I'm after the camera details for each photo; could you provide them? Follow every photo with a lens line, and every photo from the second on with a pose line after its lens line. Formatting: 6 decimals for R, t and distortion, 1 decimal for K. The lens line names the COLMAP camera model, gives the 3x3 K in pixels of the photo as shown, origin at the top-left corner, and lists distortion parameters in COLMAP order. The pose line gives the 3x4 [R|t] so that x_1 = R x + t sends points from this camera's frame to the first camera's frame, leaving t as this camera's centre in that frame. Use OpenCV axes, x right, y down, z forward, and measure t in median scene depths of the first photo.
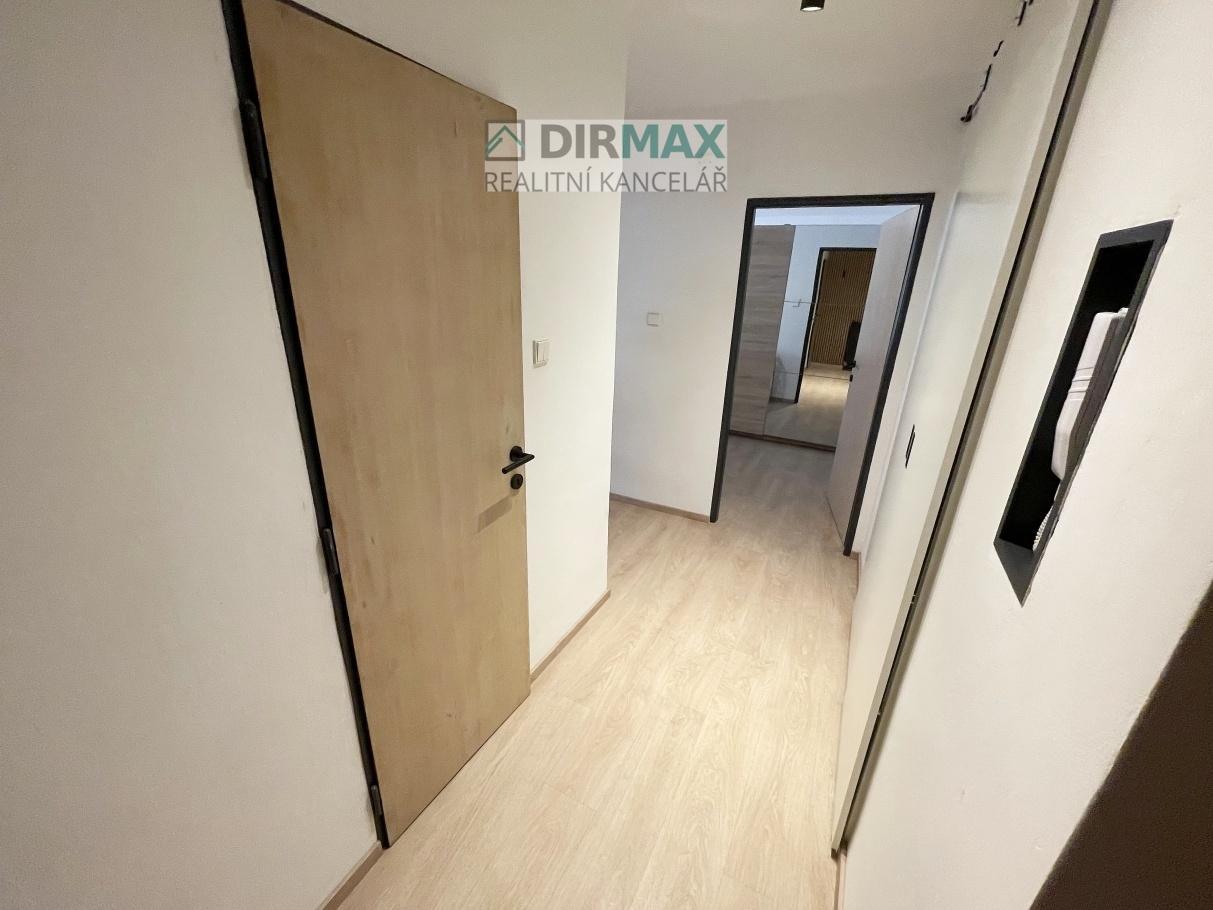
lens RADIAL K [[488.8, 0, 607.0], [0, 488.8, 452.7], [0, 0, 1]] dist [-0.002700, -0.000353]
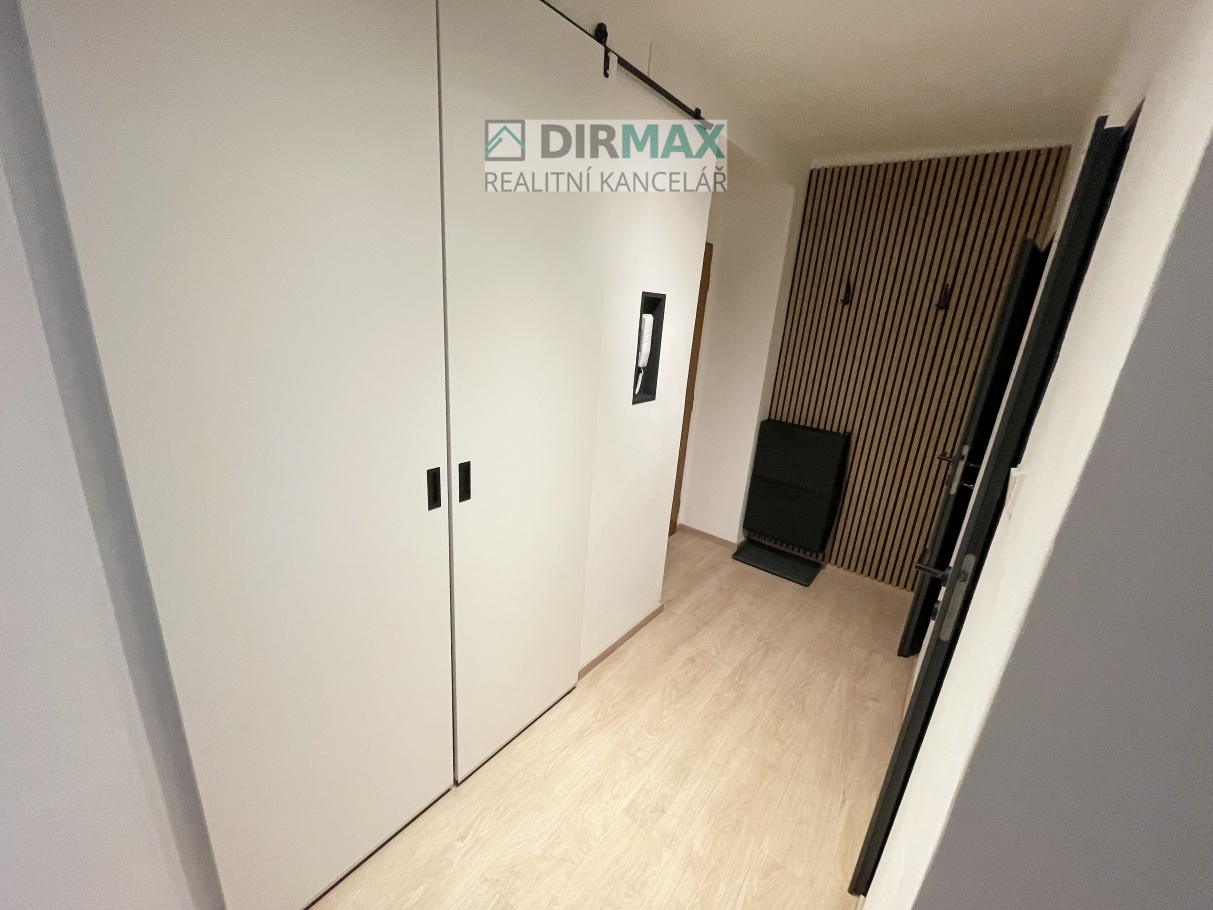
lens RADIAL K [[488.8, 0, 607.0], [0, 488.8, 452.7], [0, 0, 1]] dist [-0.002700, -0.000353]
pose [[-0.977837, -0.159547, 0.135569, 0.202862], [-0.046233, 0.796084, 0.603417, -0.456232], [-0.204197, 0.583776, -0.785817, 1.245047]]
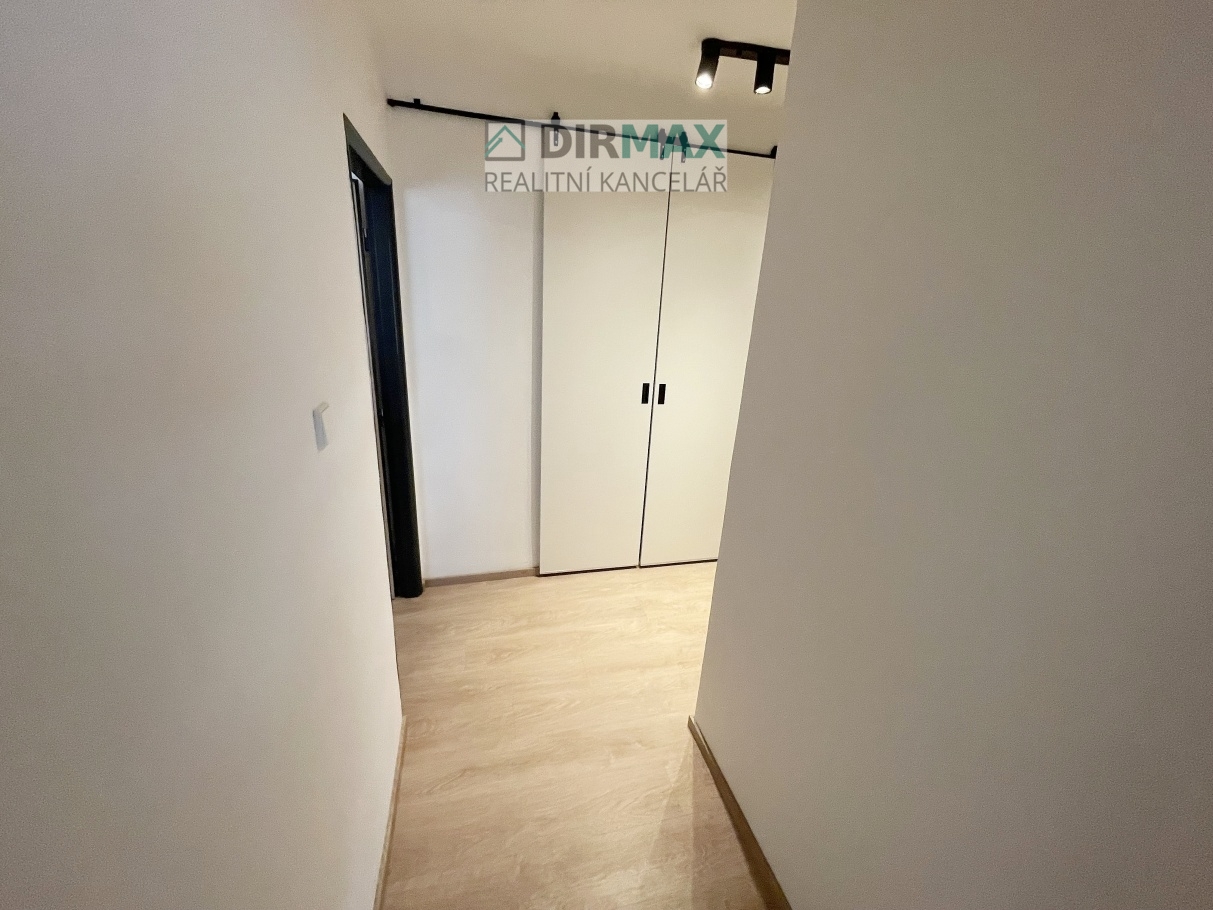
lens RADIAL K [[488.8, 0, 607.0], [0, 488.8, 452.7], [0, 0, 1]] dist [-0.002700, -0.000353]
pose [[-0.665762, -0.302666, 0.682022, -0.387579], [0.177806, 0.823355, 0.538954, -0.627756], [-0.724670, 0.480082, -0.494343, 1.631046]]
